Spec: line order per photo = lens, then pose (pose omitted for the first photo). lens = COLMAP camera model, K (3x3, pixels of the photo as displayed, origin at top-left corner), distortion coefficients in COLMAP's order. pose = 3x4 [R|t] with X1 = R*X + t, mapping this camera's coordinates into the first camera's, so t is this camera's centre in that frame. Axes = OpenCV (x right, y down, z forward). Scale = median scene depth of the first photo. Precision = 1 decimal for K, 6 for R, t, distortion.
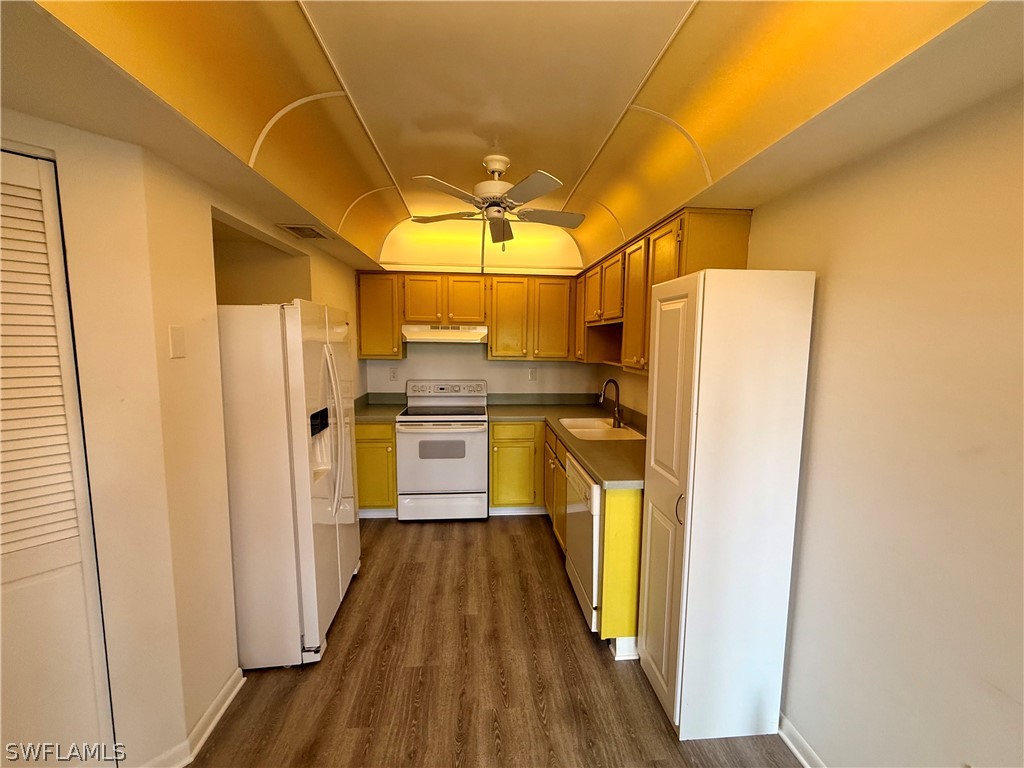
lens RADIAL K [[408.5, 0, 510.2], [0, 408.5, 383.6], [0, 0, 1]] dist [-0.000380, 0.000030]
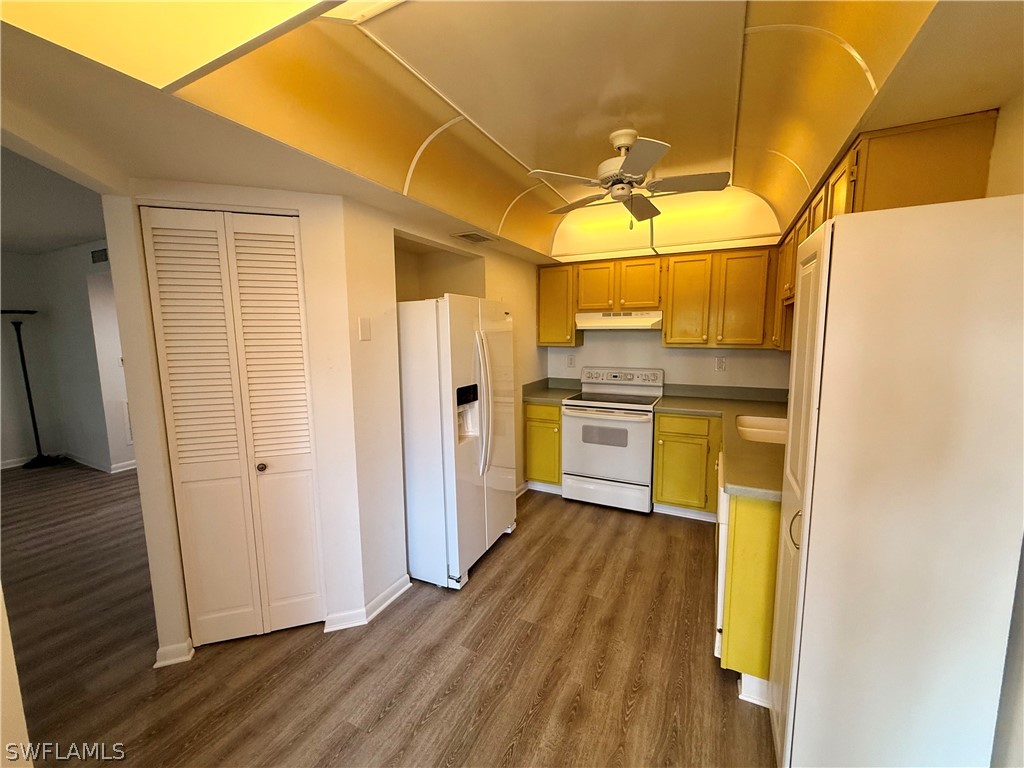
lens RADIAL K [[408.5, 0, 510.2], [0, 408.5, 383.6], [0, 0, 1]] dist [-0.000380, 0.000030]
pose [[0.852680, 0.046576, -0.520353, 0.201839], [-0.035894, 0.998887, 0.030591, 0.013423], [0.521199, -0.007407, 0.853403, 0.027229]]
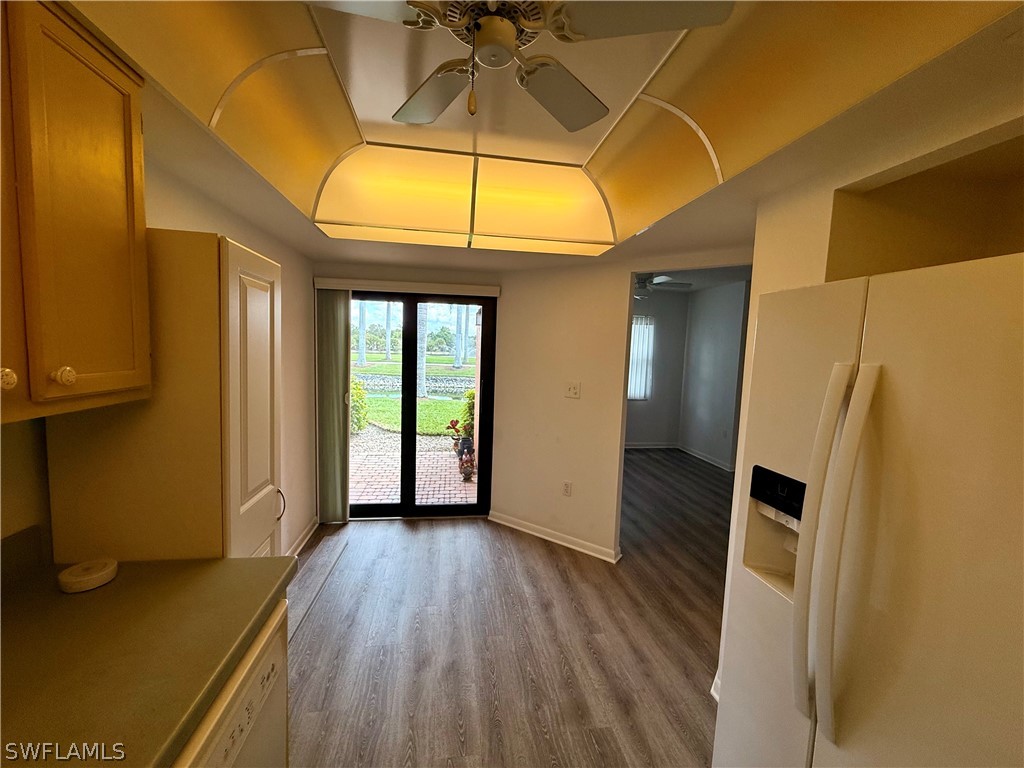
lens RADIAL K [[408.5, 0, 510.2], [0, 408.5, 383.6], [0, 0, 1]] dist [-0.000380, 0.000030]
pose [[-0.996505, -0.039227, -0.073744, -0.027528], [-0.052624, 0.980455, 0.189577, -0.112052], [0.064866, 0.192795, -0.979093, 1.139296]]
